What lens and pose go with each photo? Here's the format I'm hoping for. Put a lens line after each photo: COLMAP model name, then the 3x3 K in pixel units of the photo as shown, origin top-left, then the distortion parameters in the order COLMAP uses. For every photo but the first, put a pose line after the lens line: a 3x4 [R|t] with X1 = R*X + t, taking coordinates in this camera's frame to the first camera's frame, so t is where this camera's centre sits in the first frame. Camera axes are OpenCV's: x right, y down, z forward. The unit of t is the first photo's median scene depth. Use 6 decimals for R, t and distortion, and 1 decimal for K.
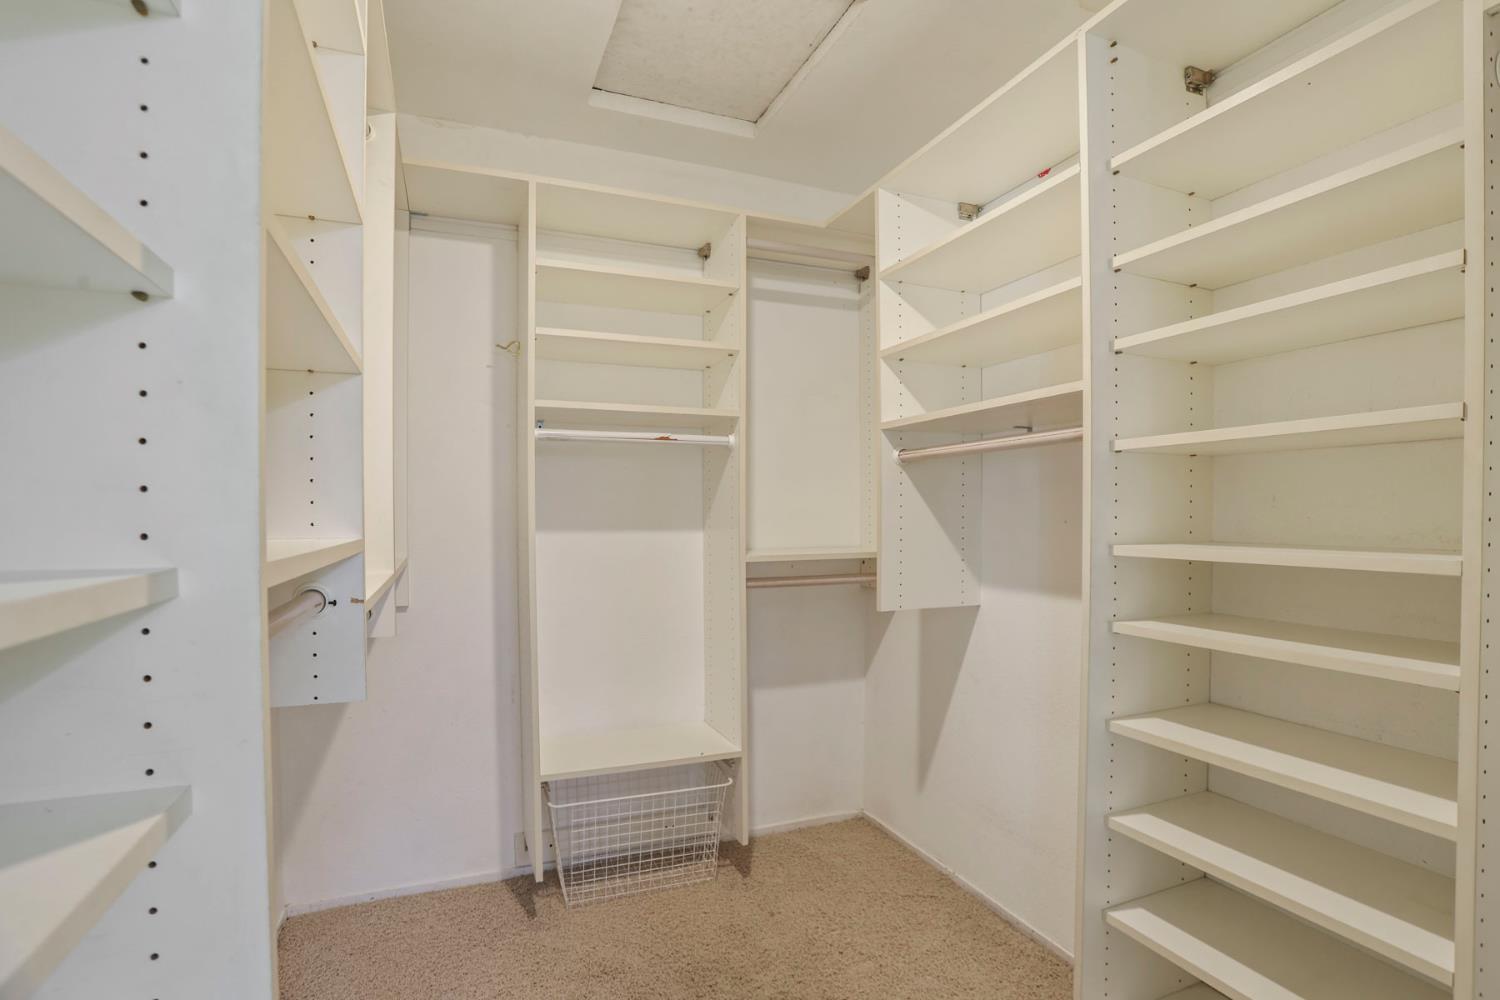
lens RADIAL K [[734.7, 0, 742.9], [0, 734.7, 509.8], [0, 0, 1]] dist [-0.061639, 0.019921]
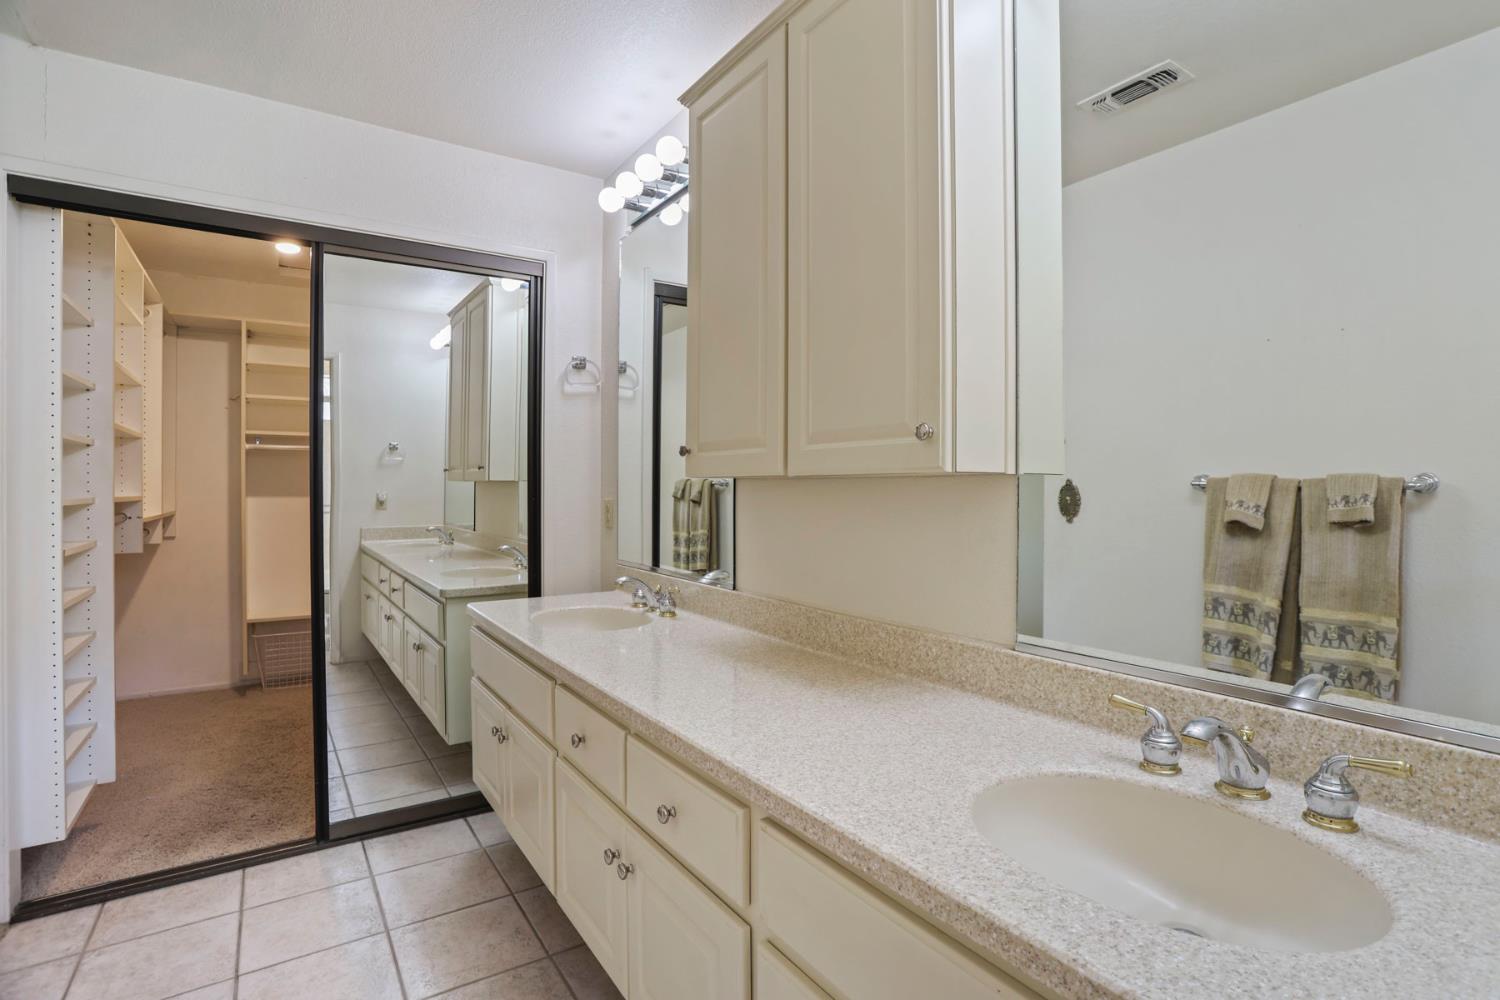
lens RADIAL K [[734.7, 0, 742.7], [0, 734.7, 497.1], [0, 0, 1]] dist [-0.061639, 0.019921]
pose [[0.981430, 0.003912, 0.191781, 0.663037], [-0.006863, 0.999868, 0.014727, -0.006550], [-0.191698, -0.015770, 0.981327, -1.155530]]
